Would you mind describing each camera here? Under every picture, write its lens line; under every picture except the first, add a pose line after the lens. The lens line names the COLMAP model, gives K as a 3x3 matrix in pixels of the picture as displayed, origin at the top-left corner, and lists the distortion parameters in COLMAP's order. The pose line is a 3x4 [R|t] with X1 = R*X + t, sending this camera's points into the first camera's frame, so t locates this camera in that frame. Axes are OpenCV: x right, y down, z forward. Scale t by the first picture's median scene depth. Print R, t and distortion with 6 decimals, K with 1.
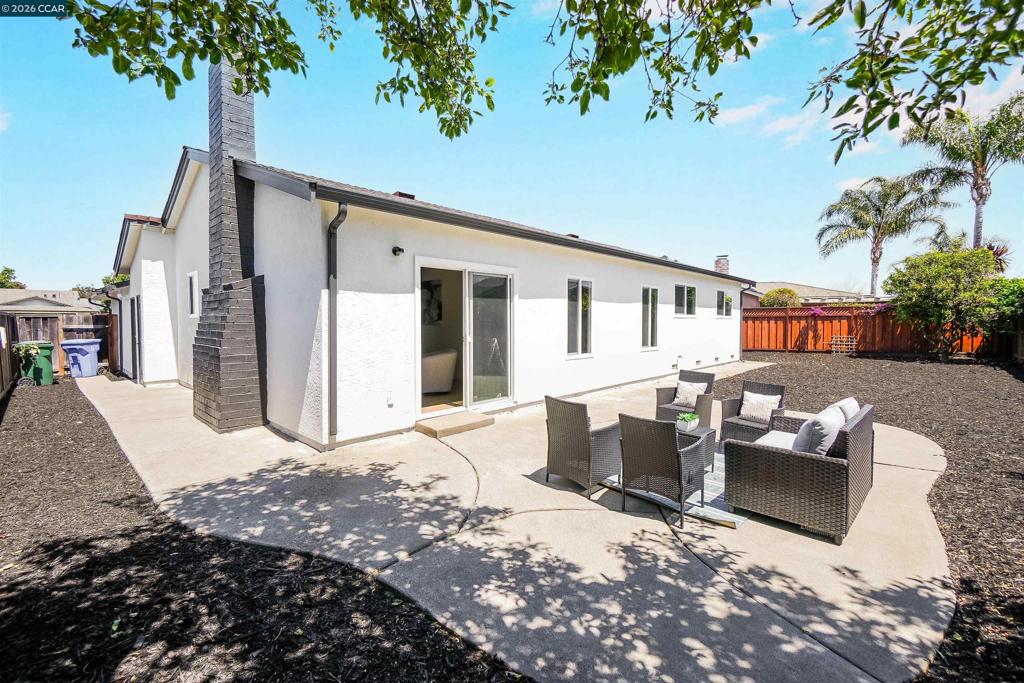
lens RADIAL K [[448.4, 0, 507.0], [0, 448.4, 336.5], [0, 0, 1]] dist [-0.000614, 0.001046]
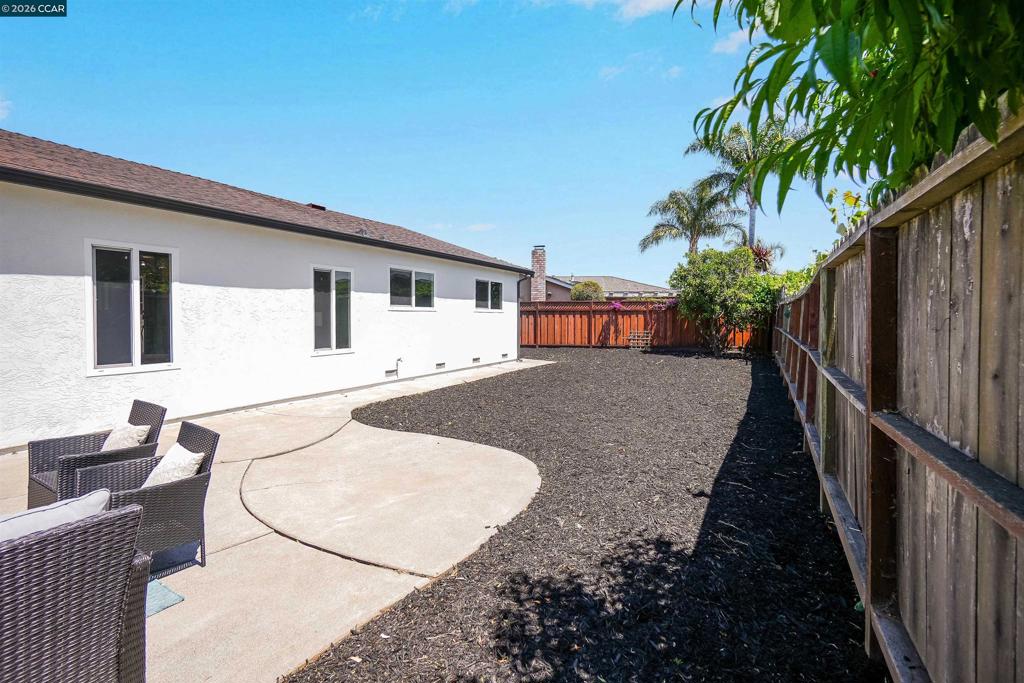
lens RADIAL K [[454.2, 0, 513.6], [0, 454.2, 322.3], [0, 0, 1]] dist [-0.001093, 0.000362]
pose [[0.967276, 0.003085, 0.253706, 0.295408], [0.000869, 0.999880, -0.015471, -0.006106], [-0.253723, 0.015186, 0.967158, 0.129934]]
